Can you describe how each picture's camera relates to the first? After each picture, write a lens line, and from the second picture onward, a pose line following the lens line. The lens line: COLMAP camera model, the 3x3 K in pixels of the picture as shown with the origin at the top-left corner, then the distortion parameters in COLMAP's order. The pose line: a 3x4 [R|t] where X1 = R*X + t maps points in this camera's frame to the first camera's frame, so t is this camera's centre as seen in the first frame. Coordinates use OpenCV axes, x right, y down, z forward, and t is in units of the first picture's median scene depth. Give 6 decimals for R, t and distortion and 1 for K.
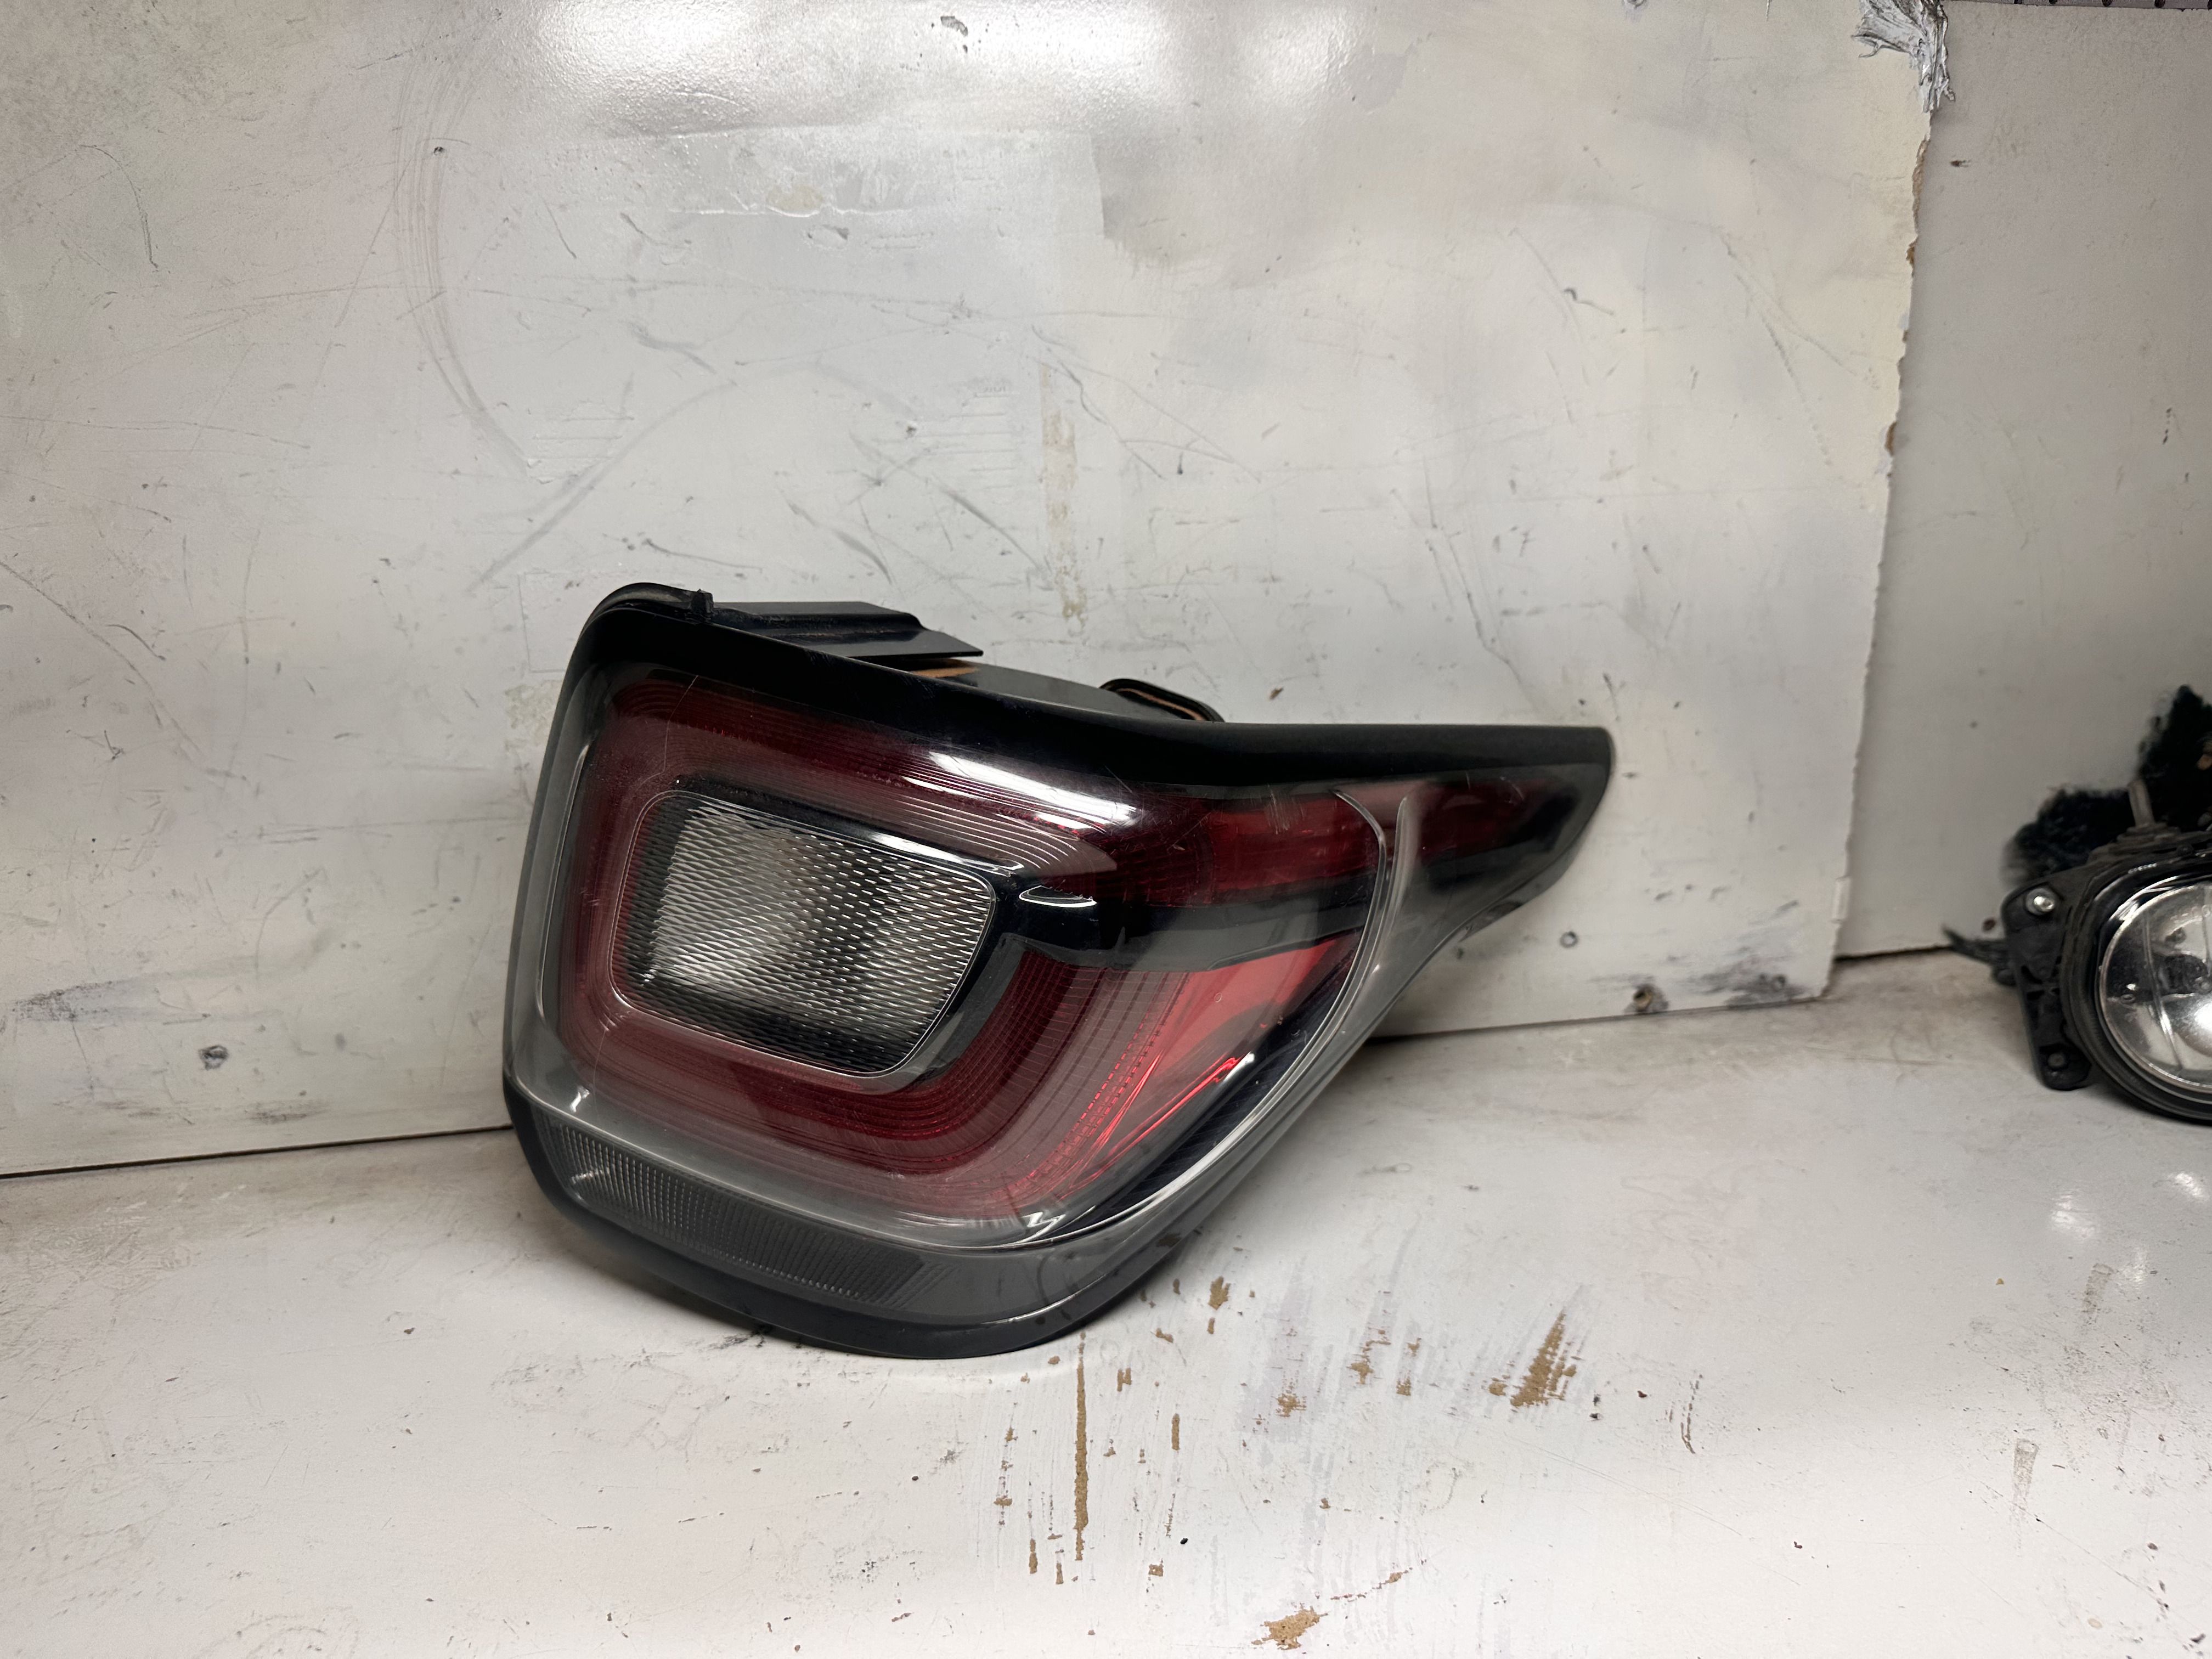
lens RADIAL K [[1581.4, 0, 1117.7], [0, 1581.4, 806.0], [0, 0, 1]] dist [0.004441, -0.030200]
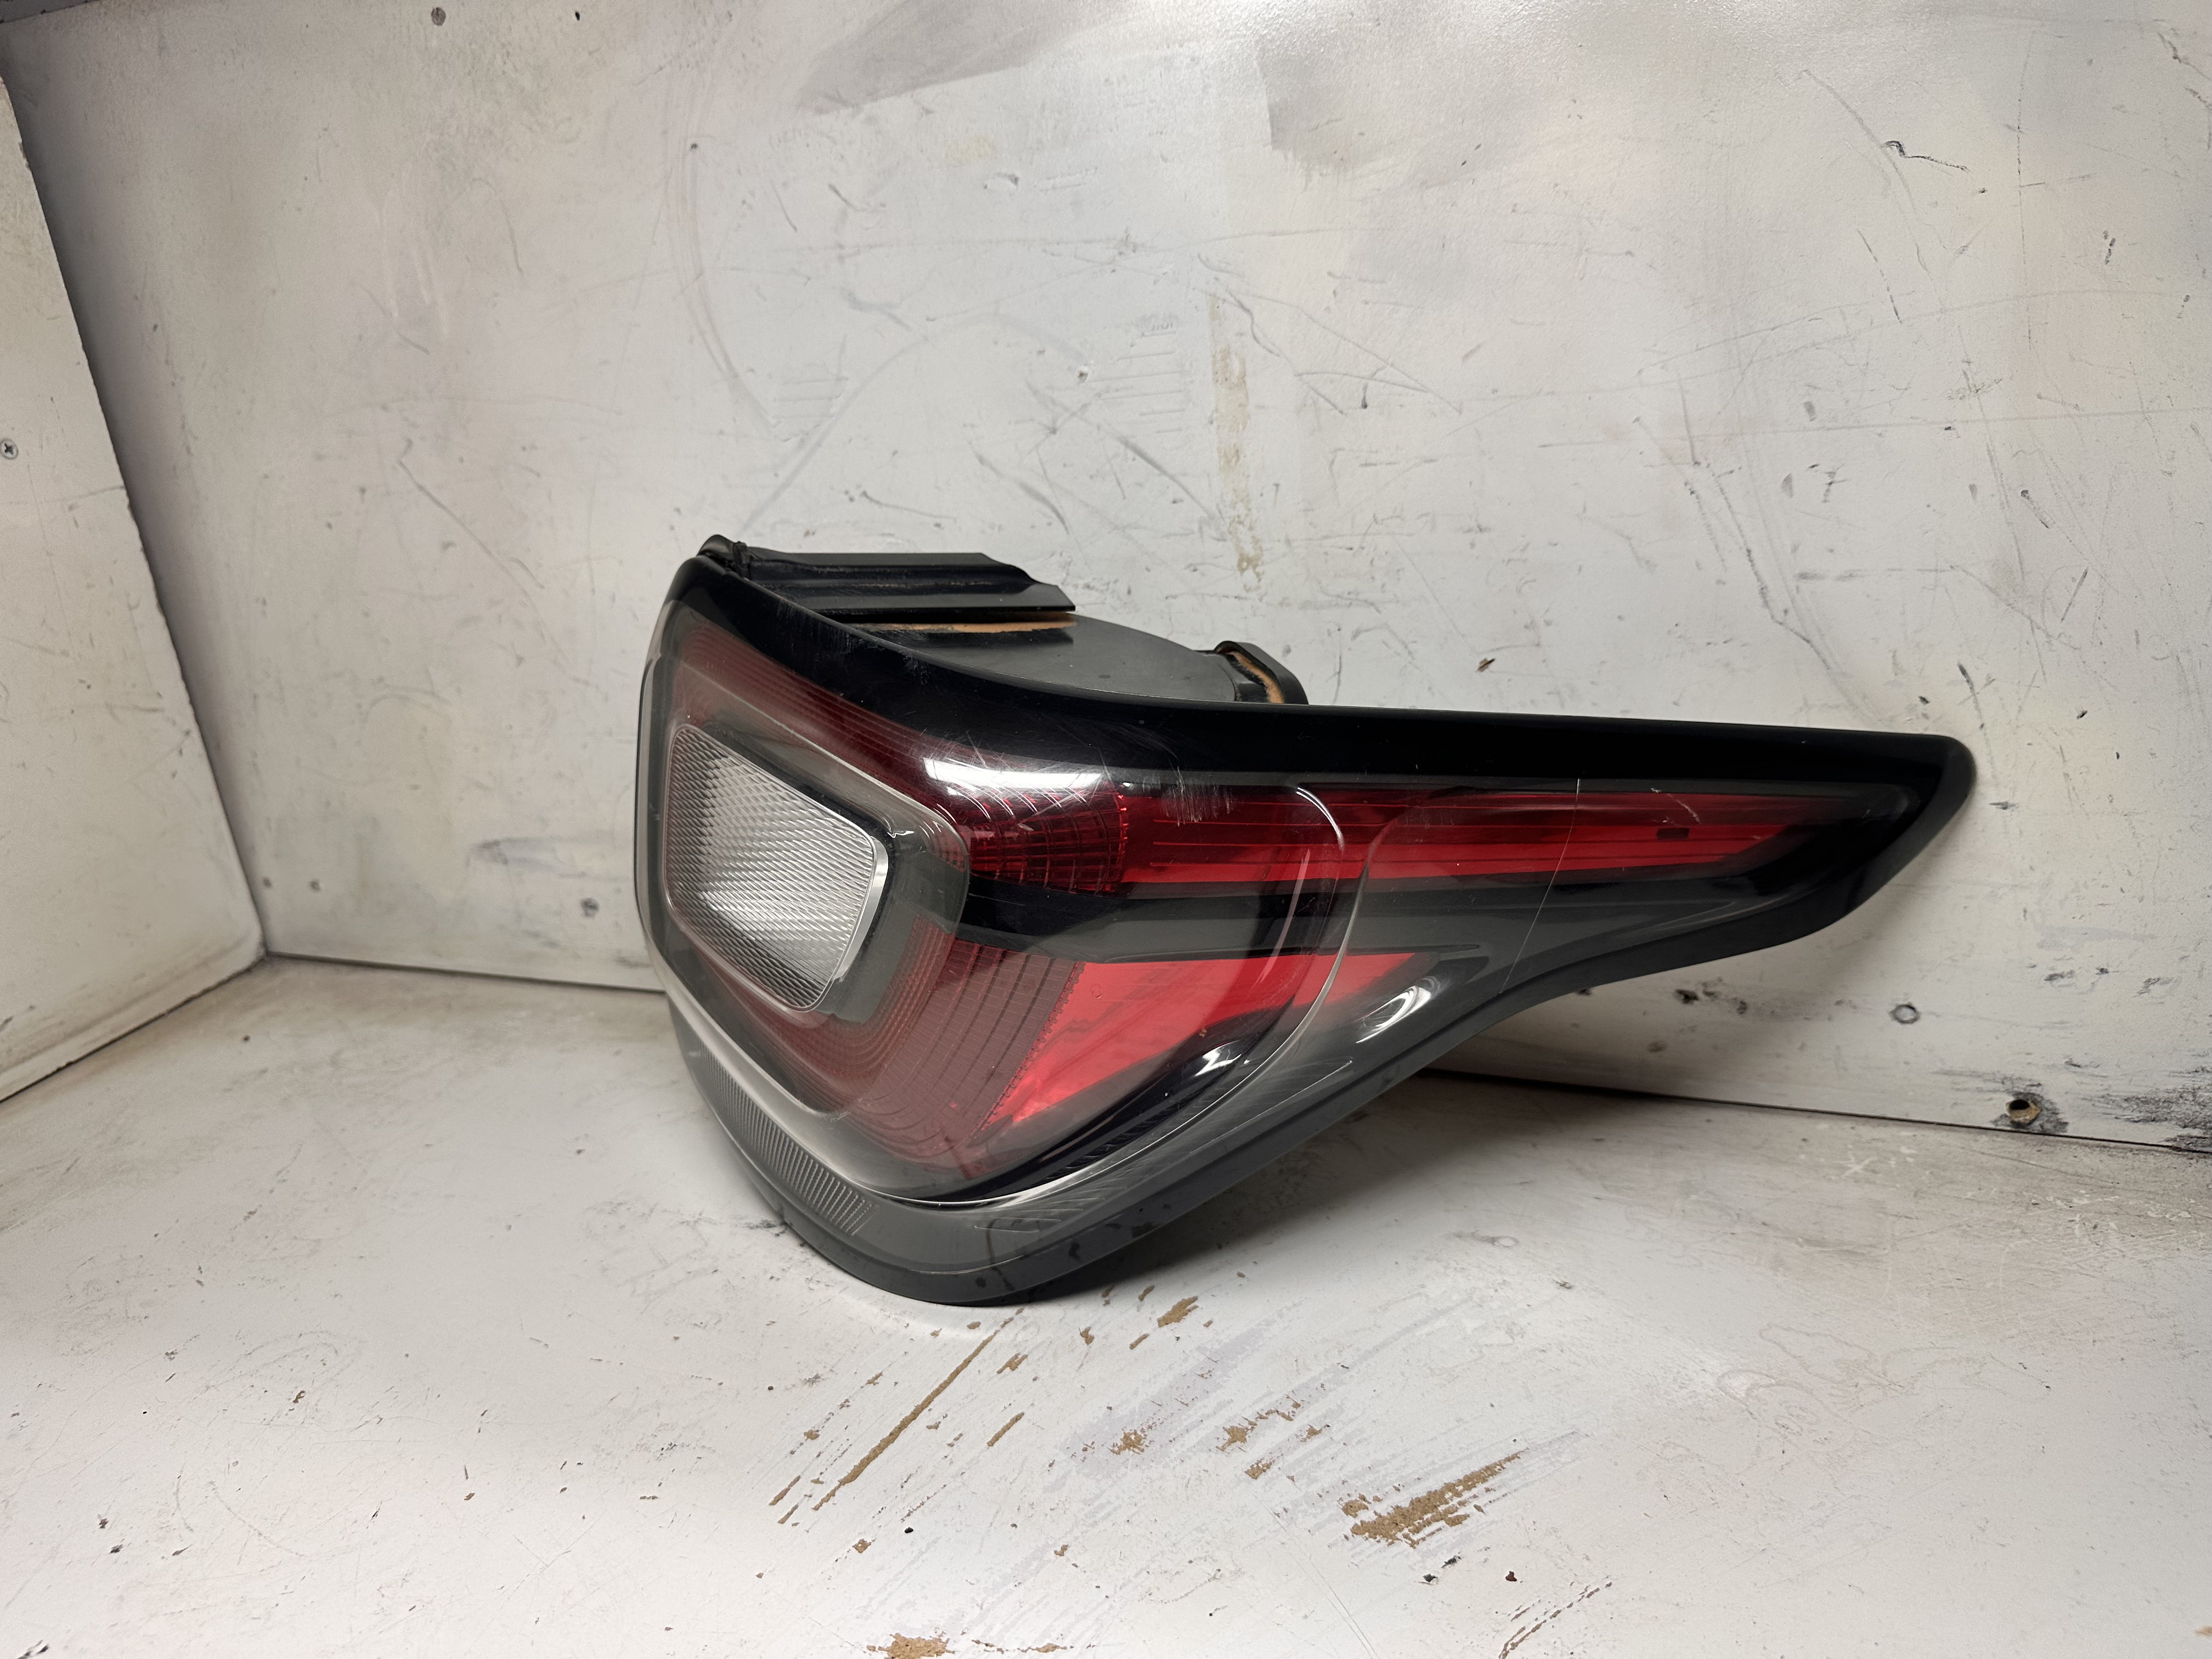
lens RADIAL K [[1583.7, 0, 1096.3], [0, 1583.7, 819.3], [0, 0, 1]] dist [0.008505, -0.050952]
pose [[0.824443, 0.110857, -0.554982, 0.463760], [-0.081821, 0.993673, 0.076936, -0.041625], [0.559999, -0.018020, 0.828297, 0.192315]]
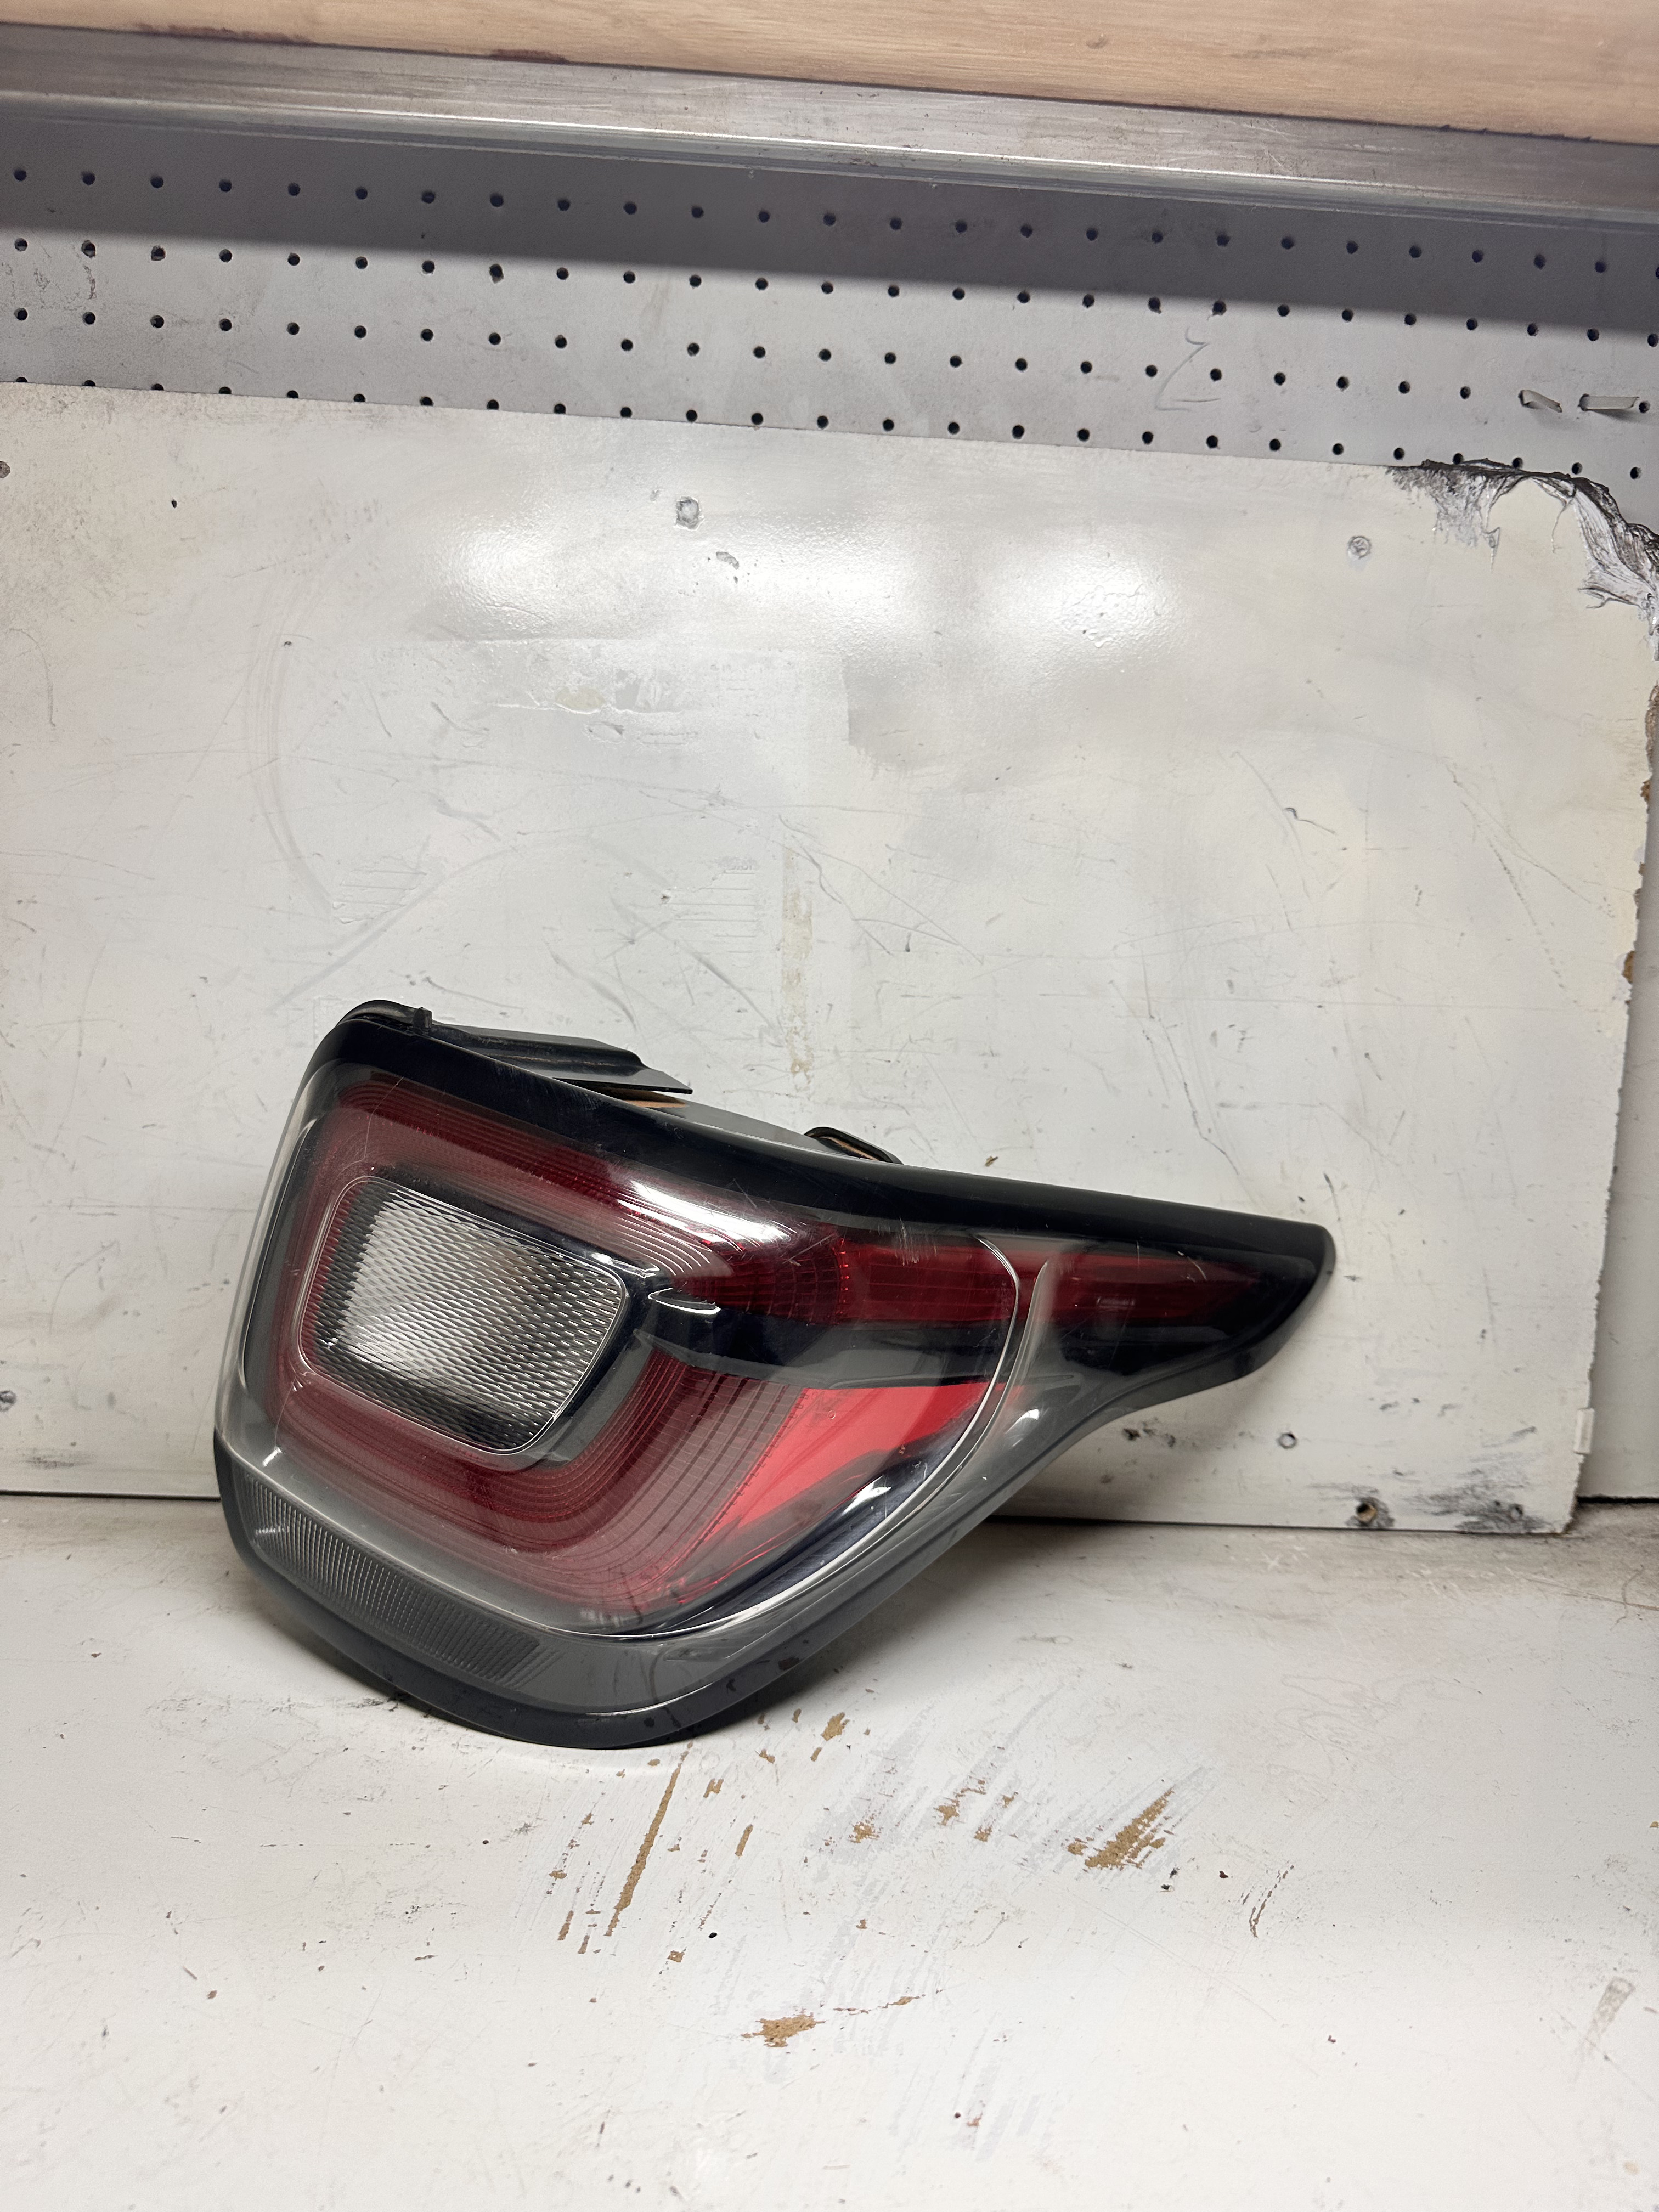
lens RADIAL K [[1574.6, 0, 824.9], [0, 1574.6, 1084.4], [0, 0, 1]] dist [0.010320, -0.022480]
pose [[0.985078, 0.072281, -0.156193, 0.171045], [-0.096070, 0.983920, -0.150570, 0.051300], [0.142798, 0.163329, 0.976183, -0.055531]]
